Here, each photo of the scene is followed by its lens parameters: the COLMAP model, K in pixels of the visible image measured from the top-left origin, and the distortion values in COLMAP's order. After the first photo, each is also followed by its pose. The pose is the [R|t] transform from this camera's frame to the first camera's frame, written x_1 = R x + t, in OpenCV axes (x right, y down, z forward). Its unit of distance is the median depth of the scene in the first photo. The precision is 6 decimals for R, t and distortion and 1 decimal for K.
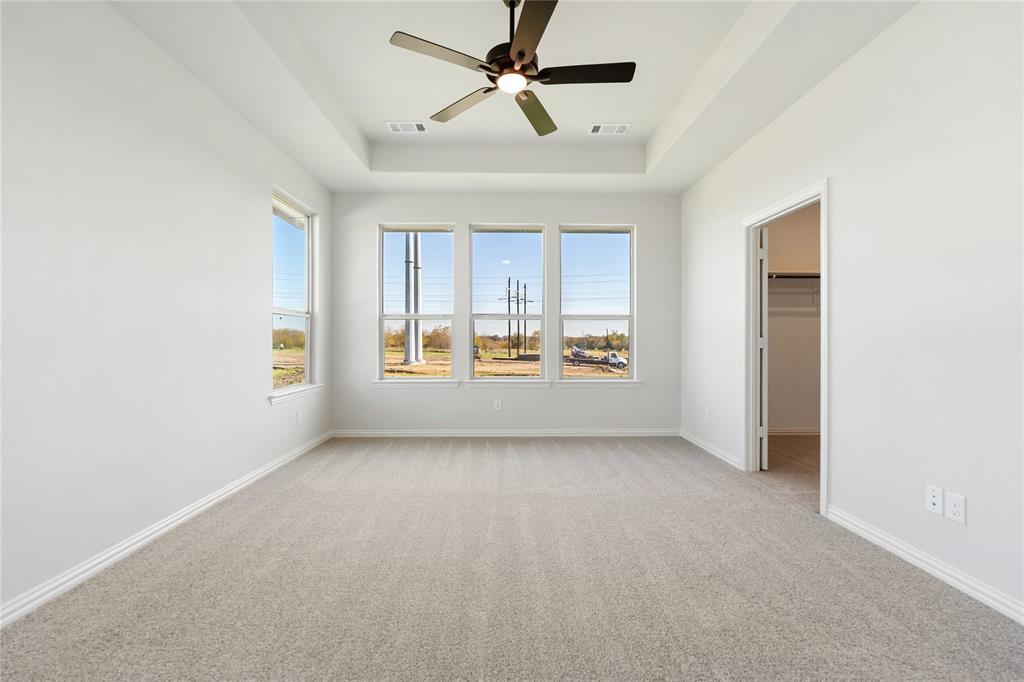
lens RADIAL K [[412.0, 0, 511.1], [0, 412.0, 336.5], [0, 0, 1]] dist [-0.011154, 0.000035]
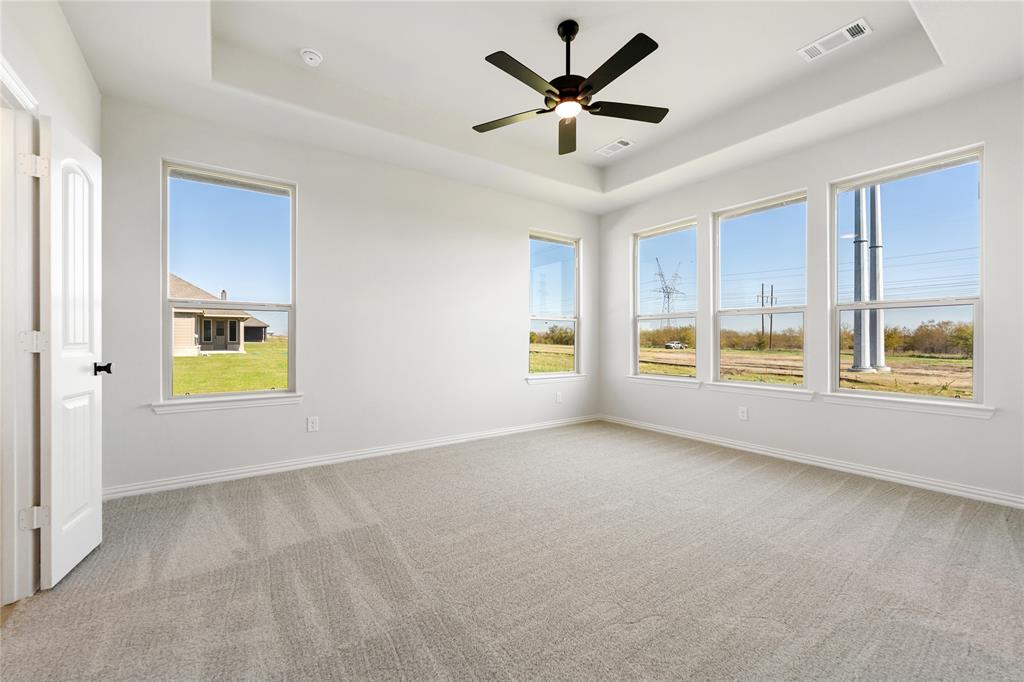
lens RADIAL K [[412.0, 0, 512.0], [0, 412.0, 342.3], [0, 0, 1]] dist [-0.011154, 0.000035]
pose [[0.554960, 0.004207, -0.831866, 0.412236], [0.006398, 0.999936, 0.009326, 0.004898], [0.831852, -0.010498, 0.554898, 0.114582]]
